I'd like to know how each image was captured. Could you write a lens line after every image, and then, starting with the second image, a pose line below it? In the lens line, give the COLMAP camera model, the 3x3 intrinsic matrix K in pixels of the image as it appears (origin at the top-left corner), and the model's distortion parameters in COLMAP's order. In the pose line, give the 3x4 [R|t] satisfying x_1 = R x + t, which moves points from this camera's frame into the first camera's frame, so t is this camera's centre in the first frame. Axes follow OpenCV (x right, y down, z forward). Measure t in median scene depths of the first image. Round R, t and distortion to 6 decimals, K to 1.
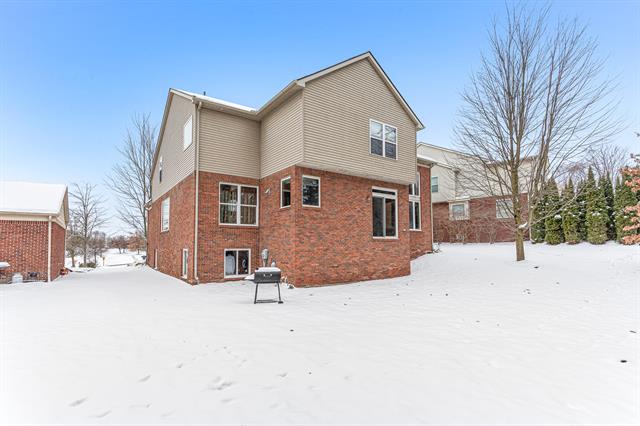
lens RADIAL K [[307.3, 0, 305.2], [0, 307.3, 232.5], [0, 0, 1]] dist [0.015135, 0.000435]
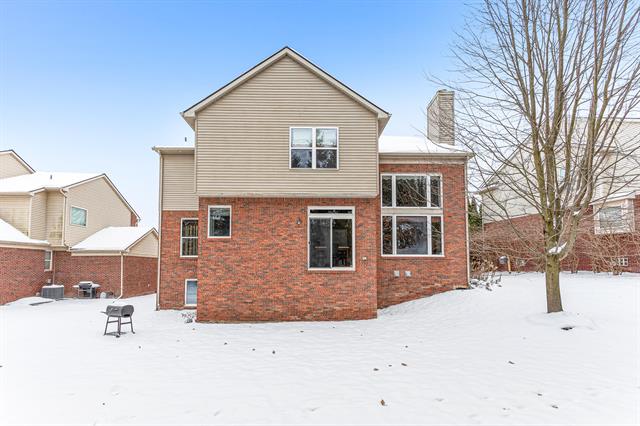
lens RADIAL K [[307.3, 0, 287.0], [0, 307.3, 254.6], [0, 0, 1]] dist [0.015135, 0.000435]
pose [[0.829871, -0.021126, -0.557555, 0.645845], [0.022510, 0.999737, -0.004376, -0.020584], [0.557501, -0.008919, 0.830128, 0.295527]]
